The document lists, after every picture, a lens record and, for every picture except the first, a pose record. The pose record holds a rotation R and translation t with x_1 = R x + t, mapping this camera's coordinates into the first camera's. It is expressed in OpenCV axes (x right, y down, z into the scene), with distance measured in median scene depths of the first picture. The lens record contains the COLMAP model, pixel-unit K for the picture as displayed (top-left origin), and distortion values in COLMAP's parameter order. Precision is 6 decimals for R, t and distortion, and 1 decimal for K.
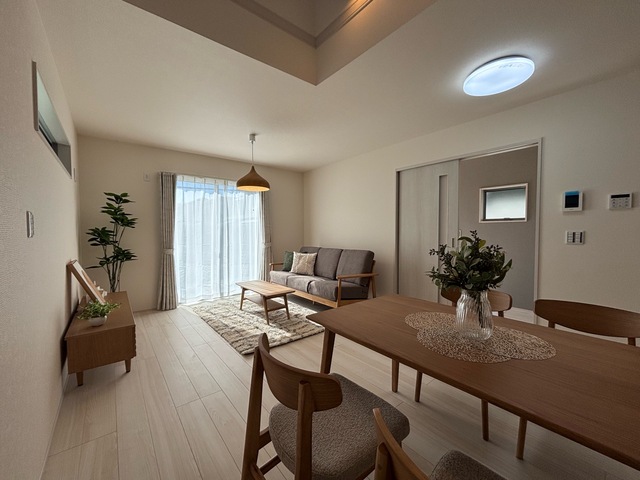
lens RADIAL K [[258.7, 0, 320.5], [0, 258.7, 239.2], [0, 0, 1]] dist [0.000422, -0.000591]
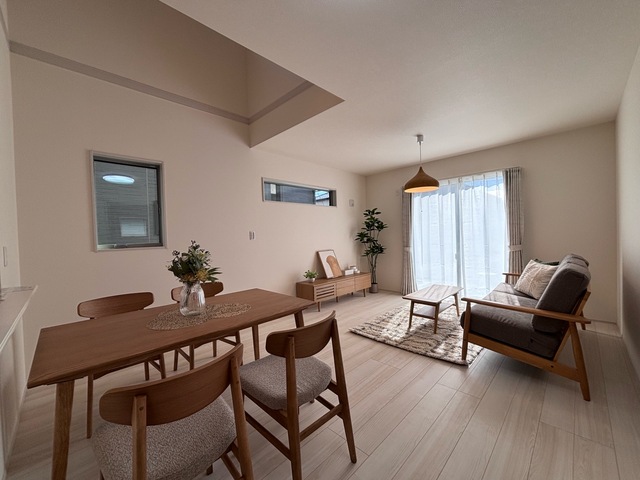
lens RADIAL K [[258.7, 0, 318.9], [0, 258.7, 239.8], [0, 0, 1]] dist [0.000422, -0.000591]
pose [[0.095700, 0.018211, -0.995244, 0.653472], [-0.003553, 0.999833, 0.017953, -0.019202], [0.995404, 0.001818, 0.095749, 0.490684]]
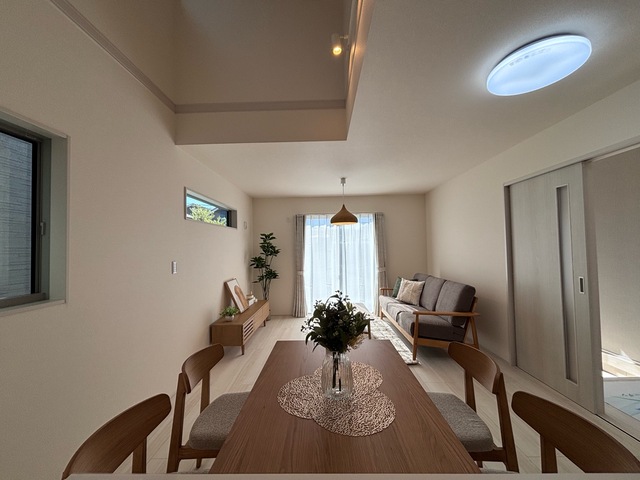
lens RADIAL K [[258.7, 0, 320.1], [0, 258.7, 237.2], [0, 0, 1]] dist [0.000422, -0.000591]
pose [[0.763813, -0.036464, -0.644407, 0.383225], [-0.005196, 0.998023, -0.062632, -0.057006], [0.645416, 0.051187, 0.762114, 0.043935]]
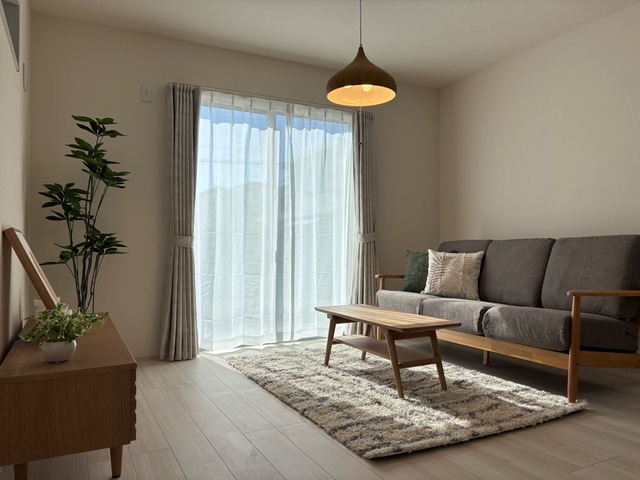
lens RADIAL K [[480.5, 0, 328.2], [0, 480.5, 243.4], [0, 0, 1]] dist [0.057959, -0.045913]
pose [[0.981404, -0.002585, -0.191937, -0.145997], [-0.005968, 0.999015, -0.043968, 0.096630], [0.191861, 0.044296, 0.980422, 0.154651]]
